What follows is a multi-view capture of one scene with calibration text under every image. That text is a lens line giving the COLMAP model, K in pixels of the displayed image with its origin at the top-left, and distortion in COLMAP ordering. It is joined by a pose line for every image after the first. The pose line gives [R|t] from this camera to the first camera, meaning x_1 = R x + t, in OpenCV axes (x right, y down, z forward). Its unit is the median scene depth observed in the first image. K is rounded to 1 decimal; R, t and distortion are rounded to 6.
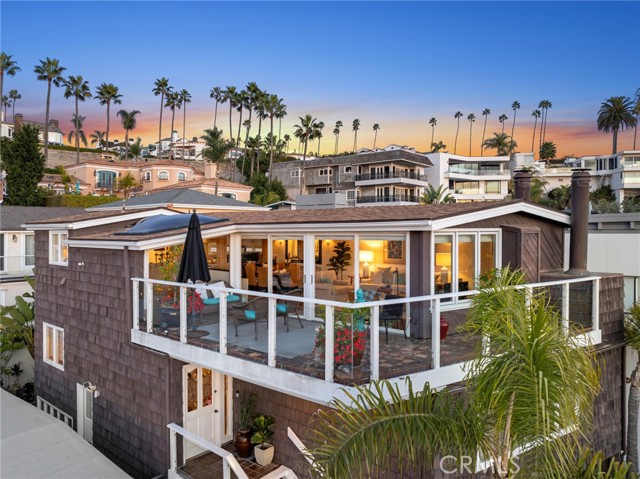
lens RADIAL K [[448.0, 0, 315.1], [0, 448.0, 229.3], [0, 0, 1]] dist [-0.033524, 0.008502]
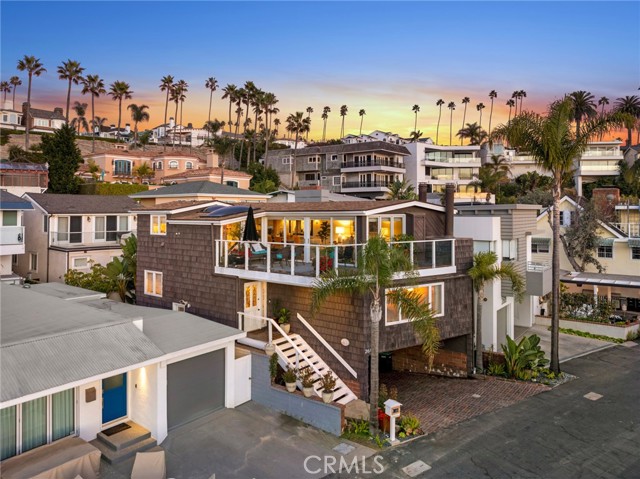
lens RADIAL K [[456.6, 0, 305.1], [0, 456.6, 195.8], [0, 0, 1]] dist [-0.002661, -0.002177]
pose [[0.999989, 0.001415, 0.004389, -0.005324], [-0.001275, 0.999496, -0.031711, -0.003058], [-0.004432, 0.031705, 0.999487, -0.164466]]
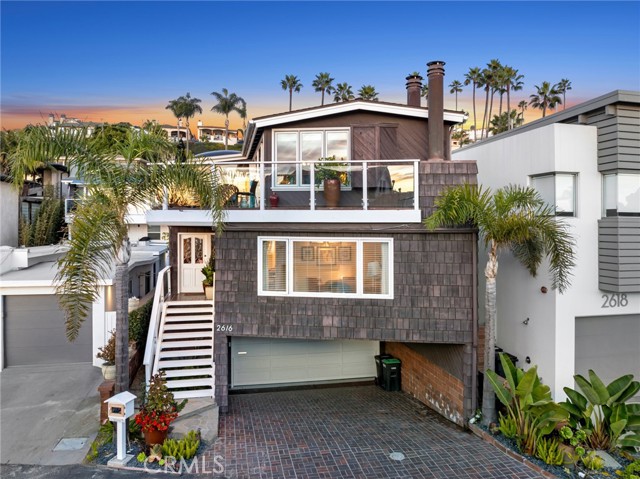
lens RADIAL K [[443.3, 0, 323.8], [0, 443.3, 217.0], [0, 0, 1]] dist [0.001034, -0.047940]
pose [[0.795131, 0.002720, -0.606431, 0.173459], [-0.012923, 0.999839, -0.012459, 0.040977], [0.606300, 0.017743, 0.795038, 0.003070]]
